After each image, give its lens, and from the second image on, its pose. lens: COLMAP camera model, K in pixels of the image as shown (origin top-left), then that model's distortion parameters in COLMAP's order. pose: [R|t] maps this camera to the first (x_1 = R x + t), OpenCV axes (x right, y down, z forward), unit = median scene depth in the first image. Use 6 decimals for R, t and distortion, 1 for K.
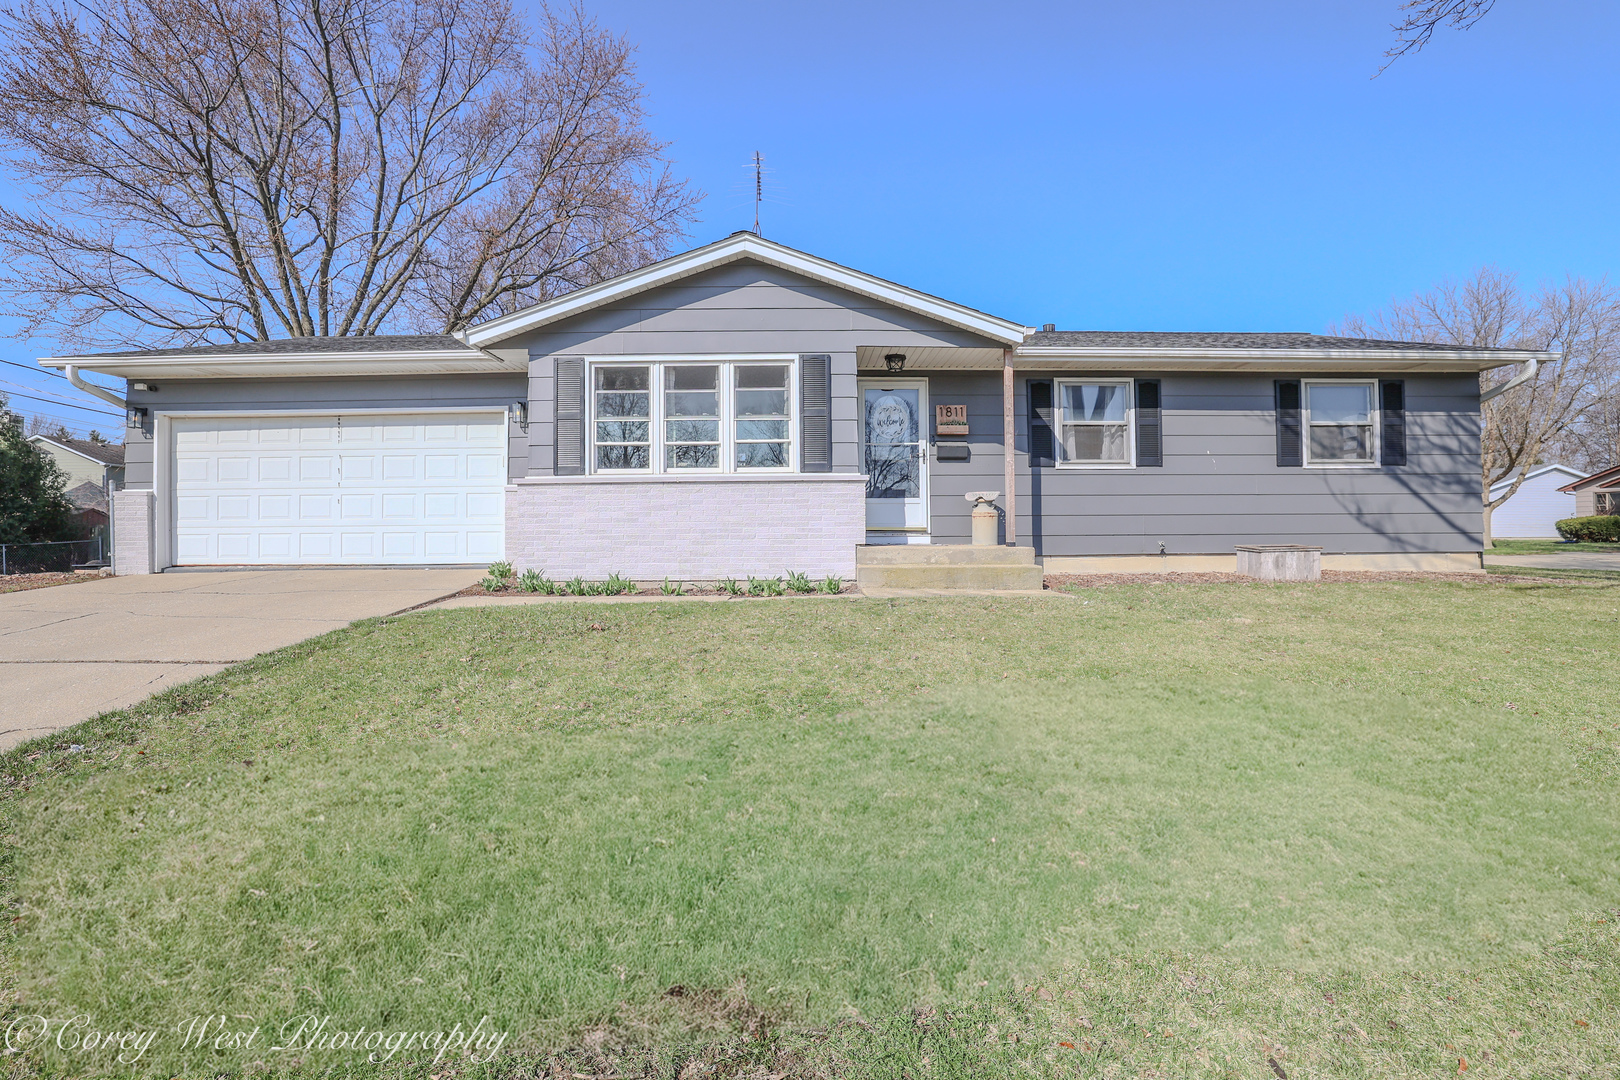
lens RADIAL K [[701.8, 0, 803.0], [0, 701.8, 515.2], [0, 0, 1]] dist [-0.003000, 0.000224]
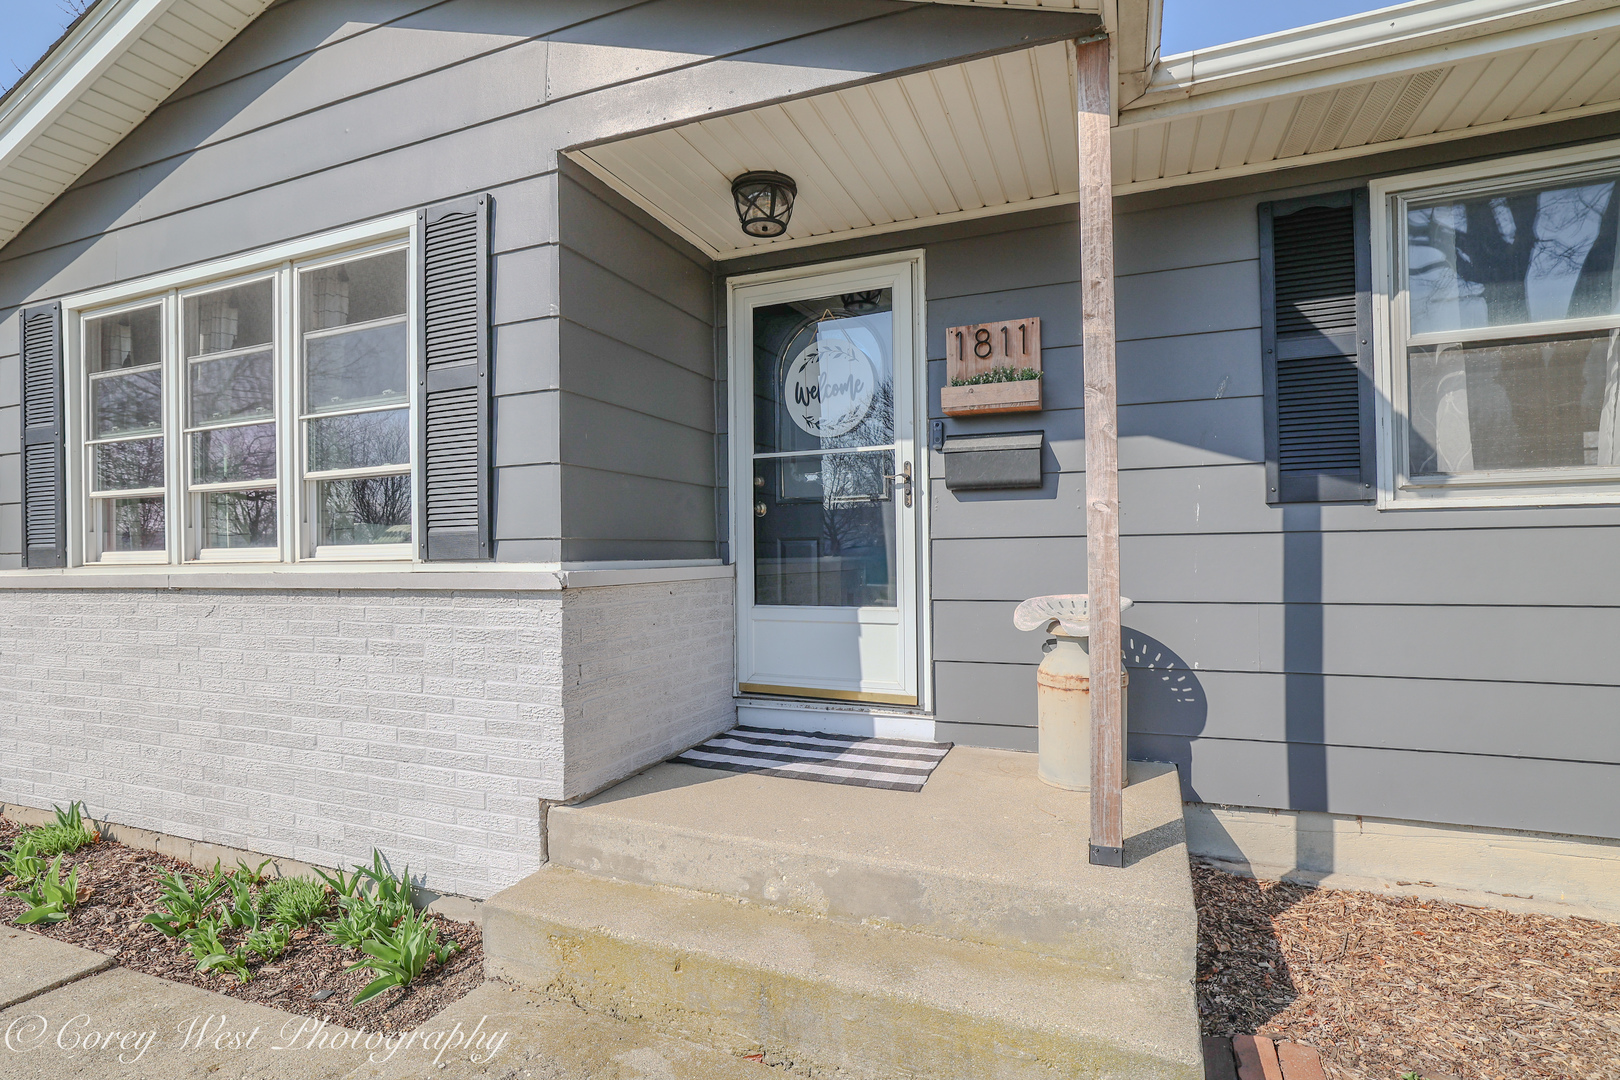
lens RADIAL K [[773.1, 0, 812.5], [0, 773.1, 542.3], [0, 0, 1]] dist [-0.004769, 0.000113]
pose [[0.922670, -0.009927, -0.385464, 0.270668], [0.019666, 0.999579, 0.021331, -0.064326], [0.385090, -0.027262, 0.922476, 0.633953]]
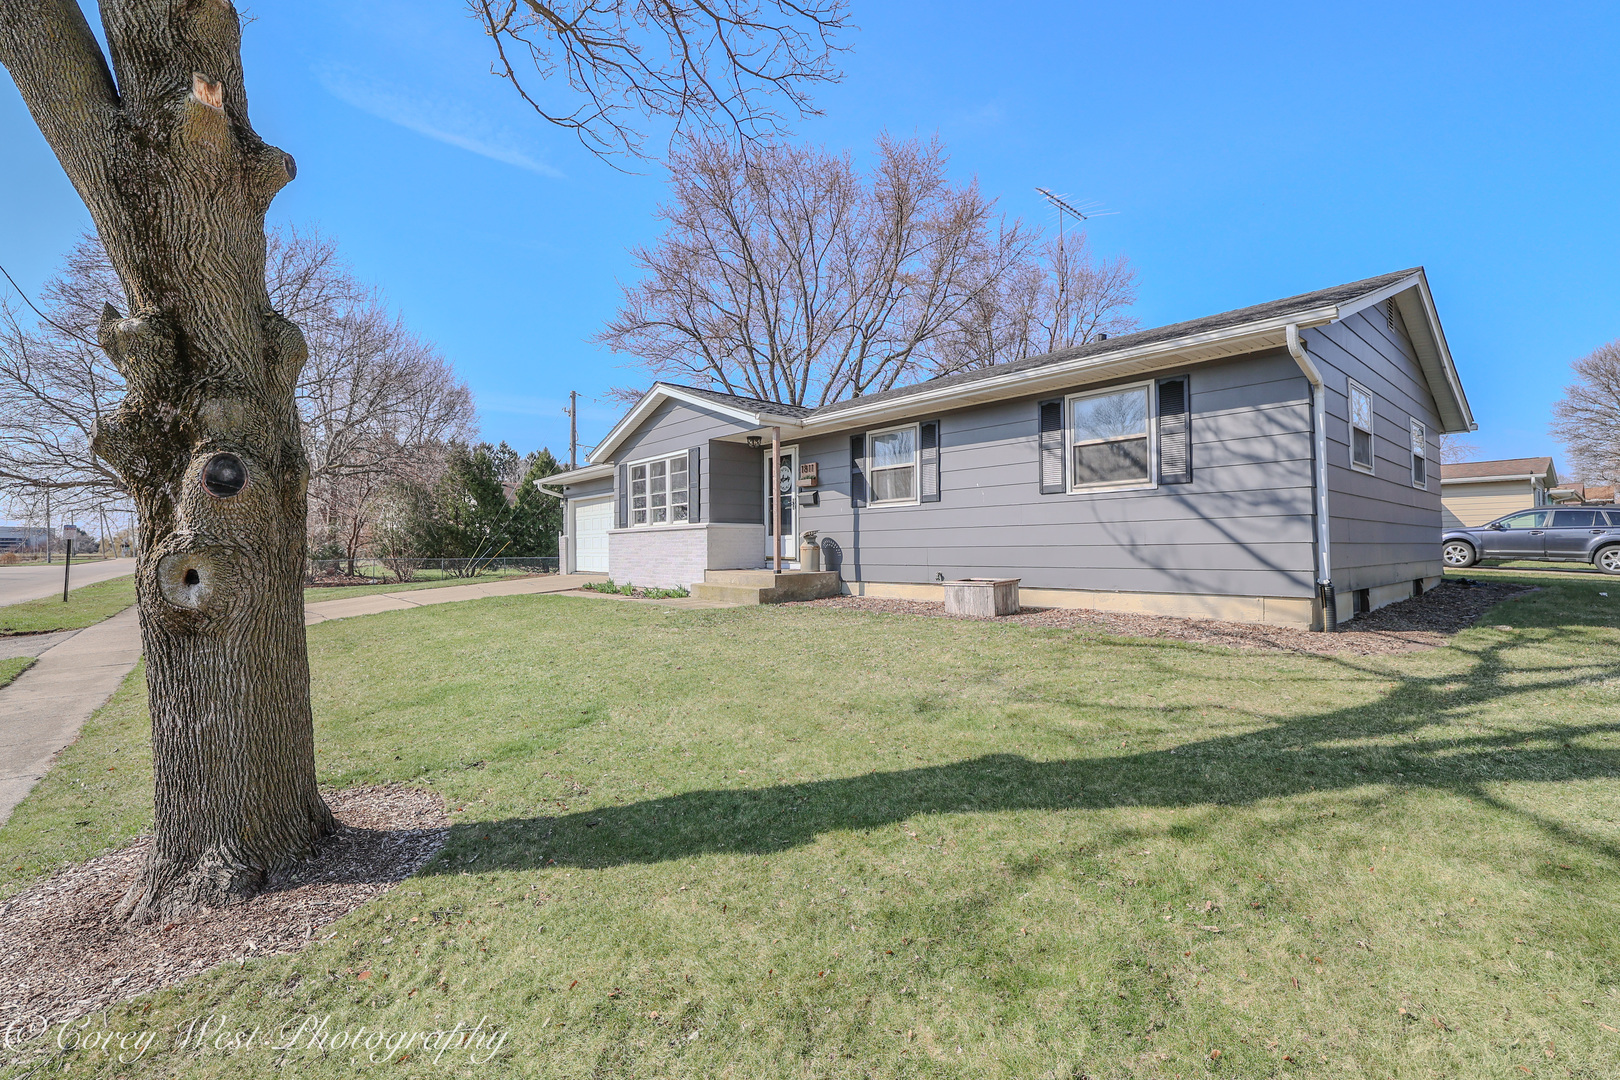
lens RADIAL K [[701.8, 0, 803.5], [0, 701.8, 546.3], [0, 0, 1]] dist [-0.003000, 0.000224]
pose [[0.634230, -0.002175, -0.773142, 1.206094], [0.023470, 0.999589, 0.016441, -0.024649], [0.772788, -0.028574, 0.634020, 0.166453]]
